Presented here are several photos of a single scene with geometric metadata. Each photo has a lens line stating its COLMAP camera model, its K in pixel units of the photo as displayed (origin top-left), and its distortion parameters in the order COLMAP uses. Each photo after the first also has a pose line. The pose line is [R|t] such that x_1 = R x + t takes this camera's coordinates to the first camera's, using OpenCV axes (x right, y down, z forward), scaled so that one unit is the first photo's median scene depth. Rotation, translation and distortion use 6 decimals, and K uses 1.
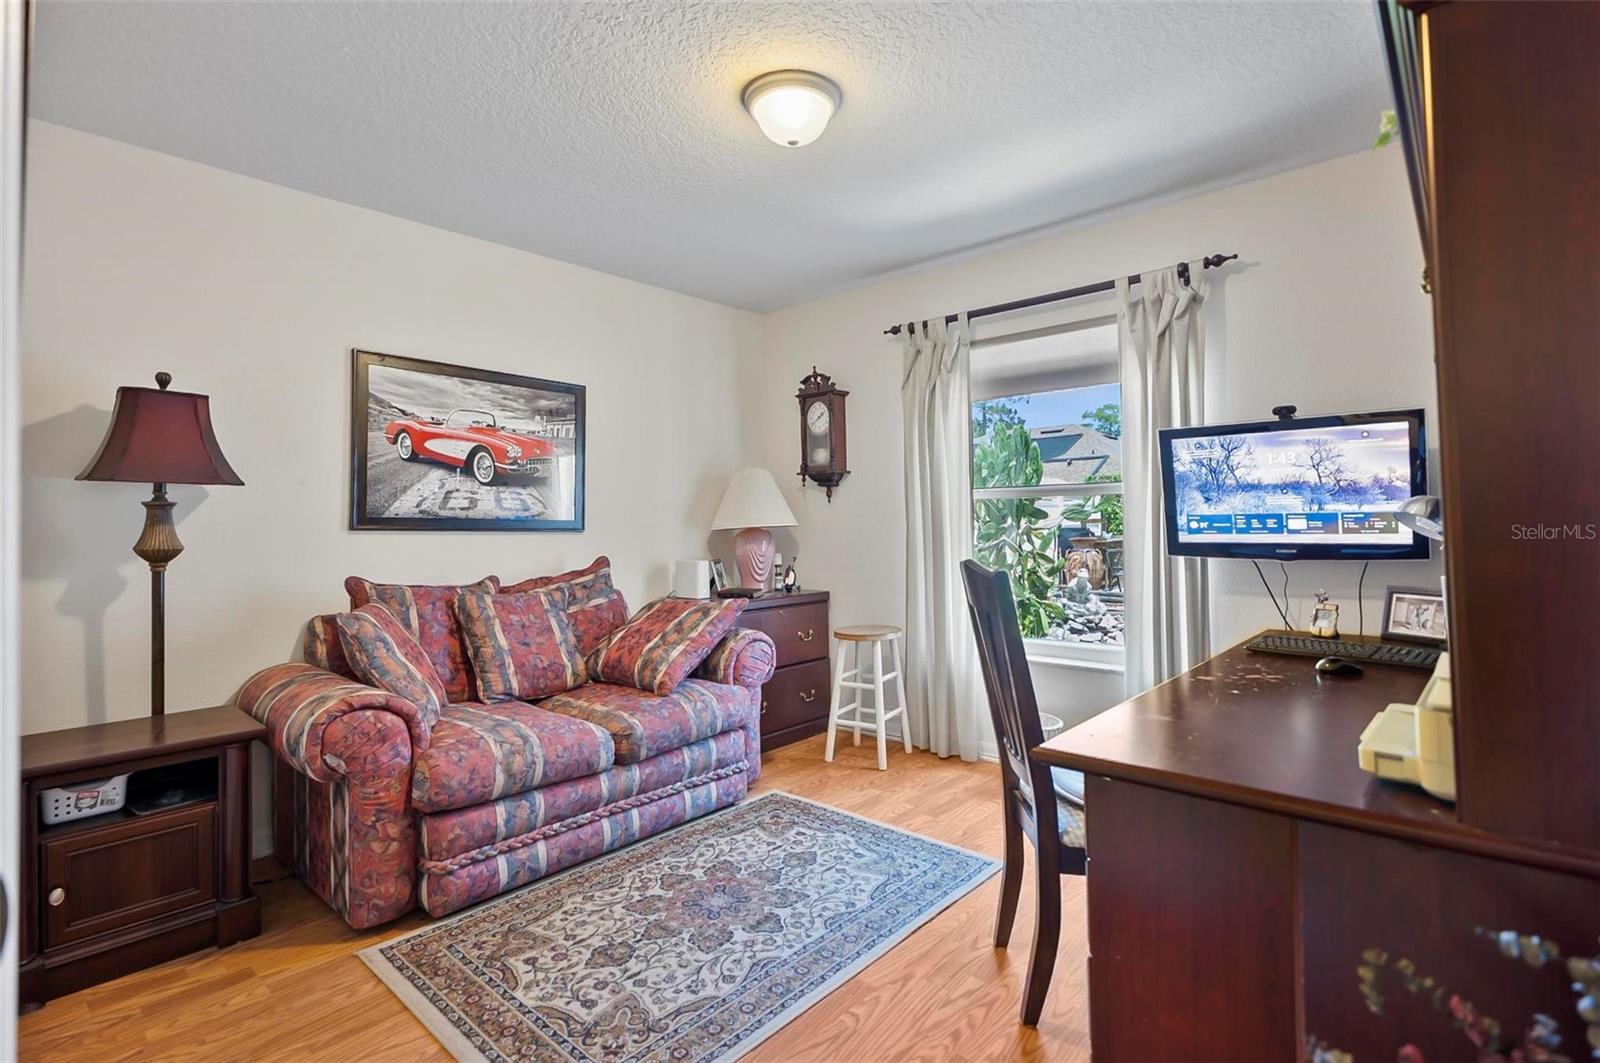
lens RADIAL K [[739.9, 0, 808.4], [0, 739.9, 516.5], [0, 0, 1]] dist [0.002337, -0.000730]
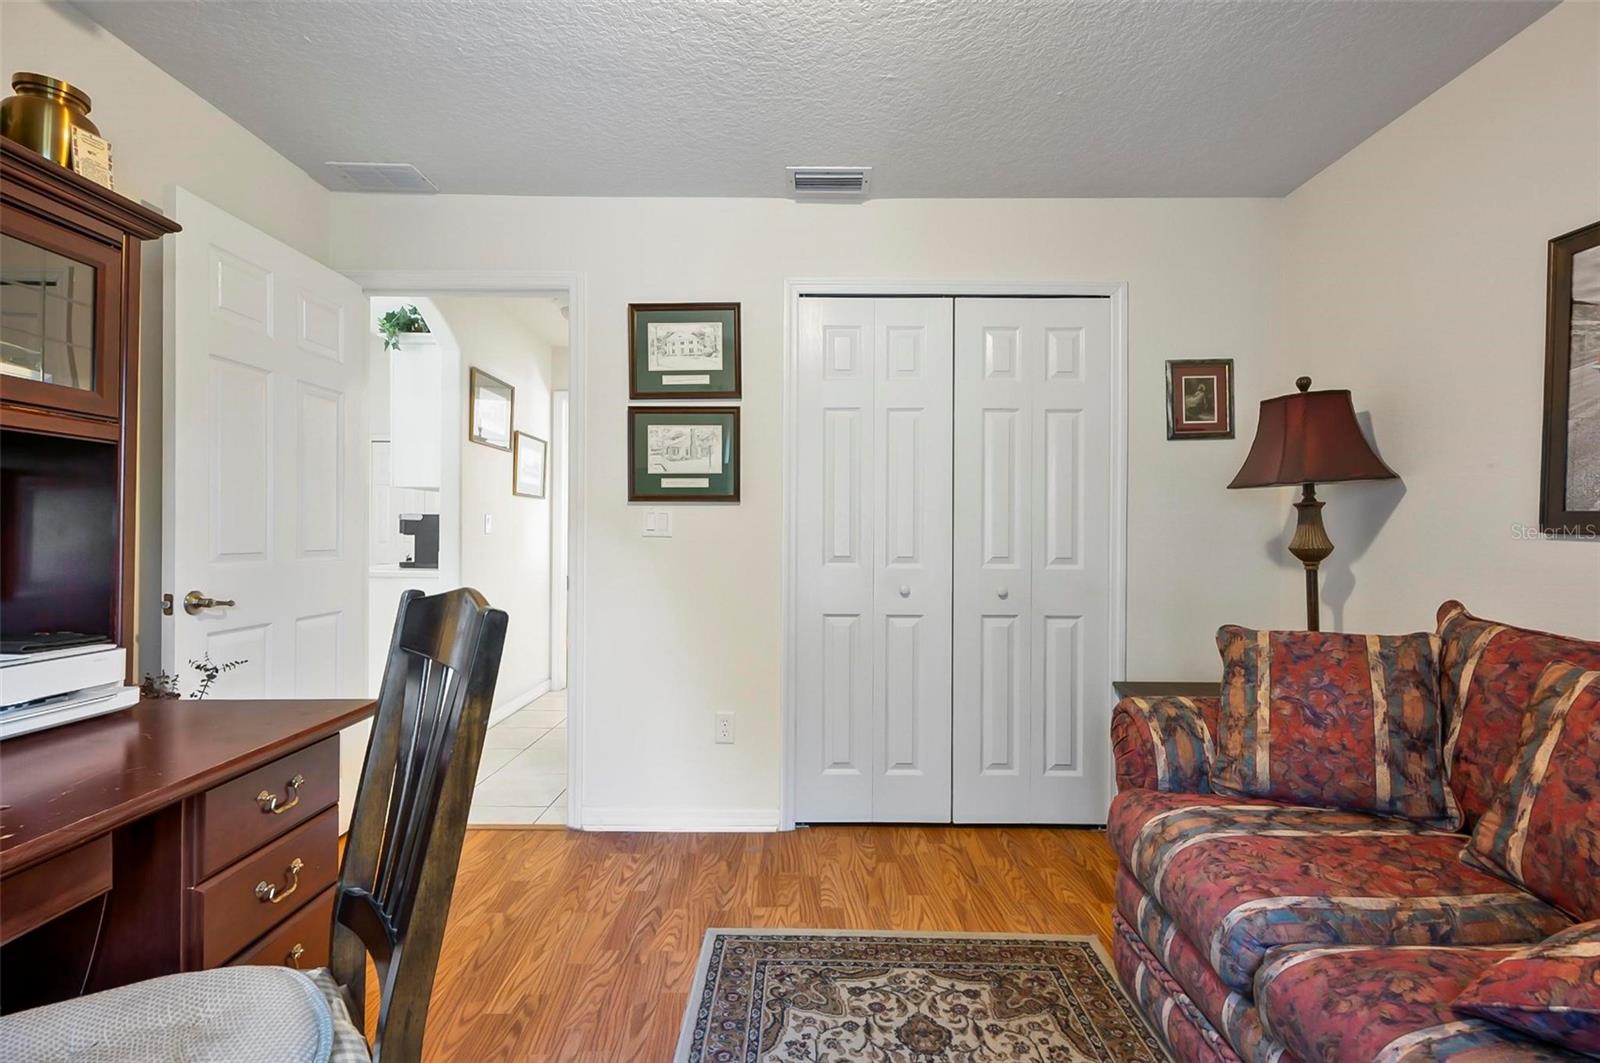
lens RADIAL K [[739.9, 0, 809.6], [0, 739.9, 534.7], [0, 0, 1]] dist [0.002337, -0.000730]
pose [[-0.737508, 0.013159, -0.675210, 0.275867], [0.012179, 0.999907, 0.006184, 0.008766], [0.675228, -0.003662, -0.737600, 1.073449]]
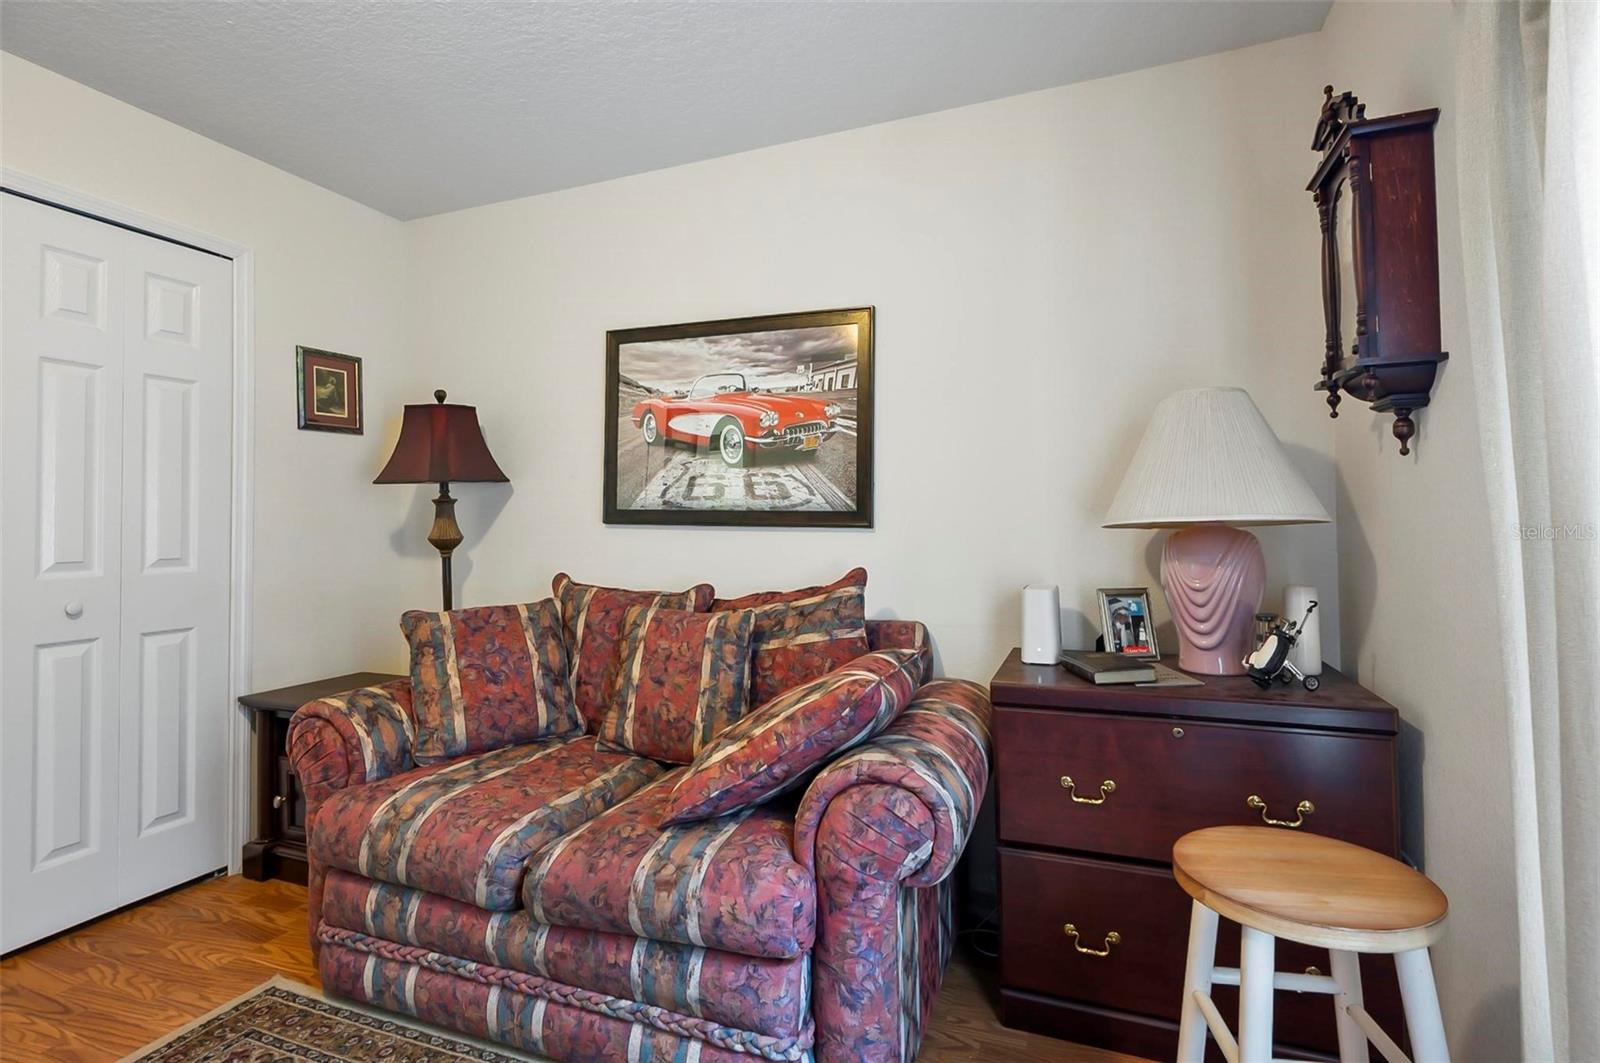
lens RADIAL K [[739.9, 0, 815.8], [0, 739.9, 511.5], [0, 0, 1]] dist [0.002337, -0.000730]
pose [[0.376058, -0.005902, -0.926578, 0.371056], [0.011646, 0.999931, -0.001643, 0.007921], [0.926523, -0.010173, 0.376100, 0.919801]]
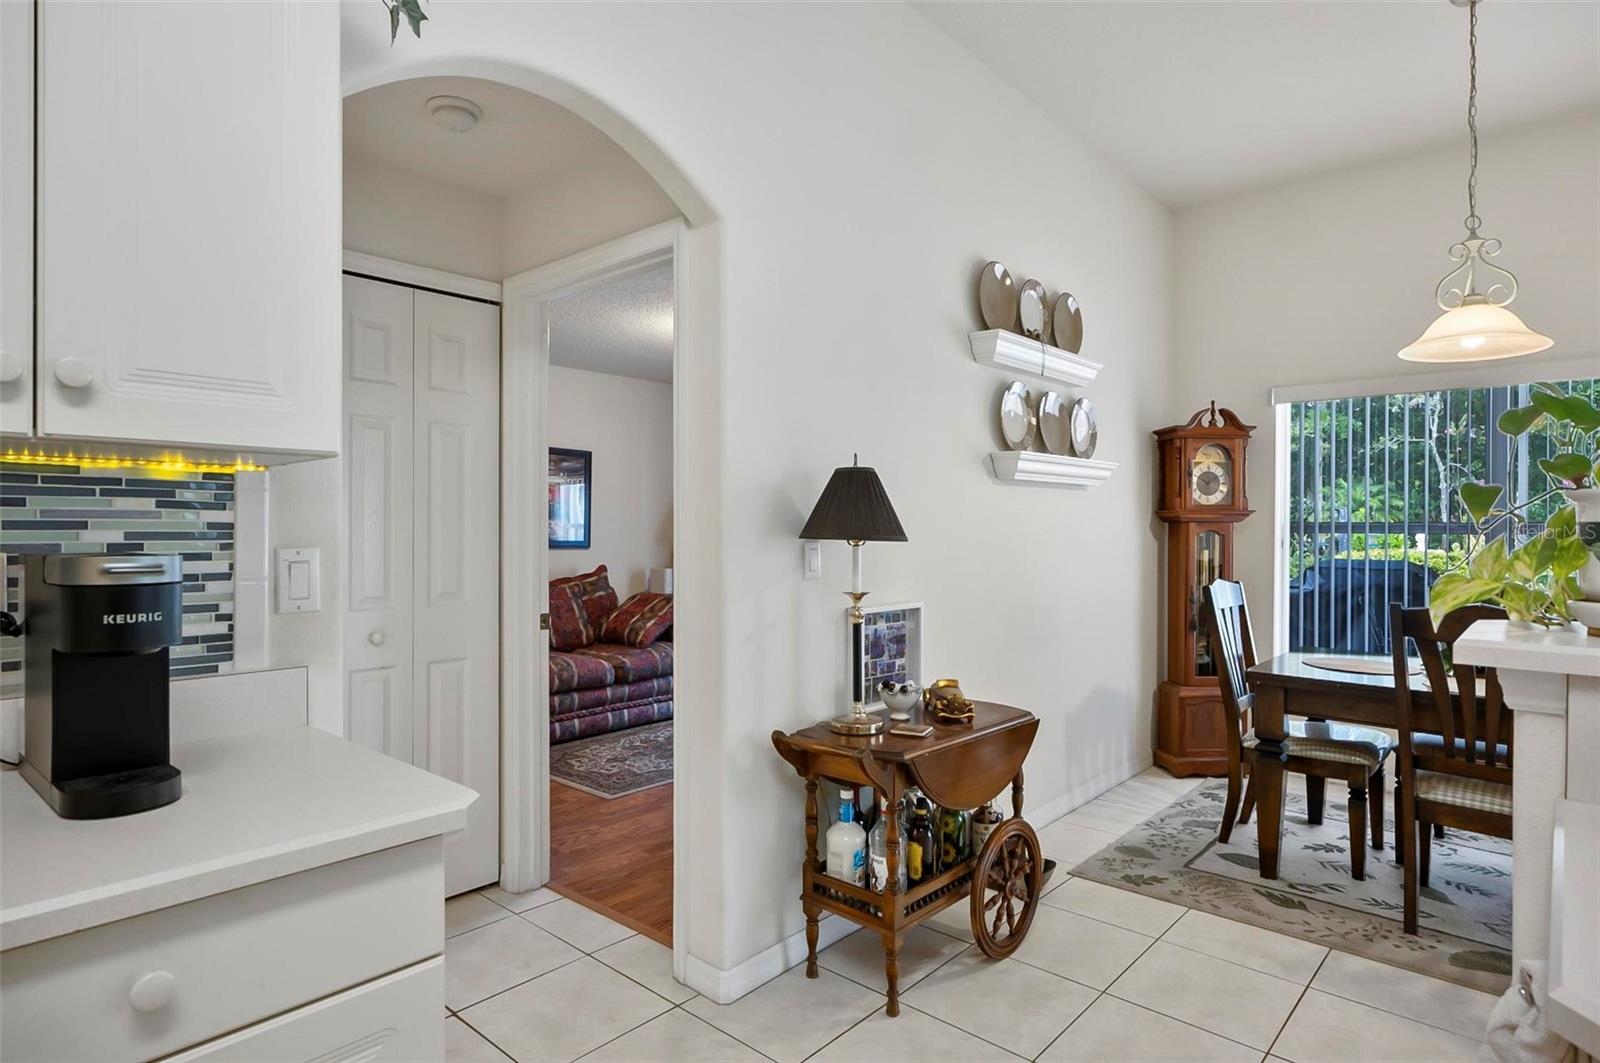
lens RADIAL K [[838.6, 0, 797.2], [0, 838.6, 530.4], [0, 0, 1]] dist [0.001756, 0.000041]
pose [[0.999883, 0.015017, -0.002947, 0.161603], [-0.014975, 0.999793, 0.013784, -0.059425], [0.003154, -0.013738, 0.999901, -0.920599]]
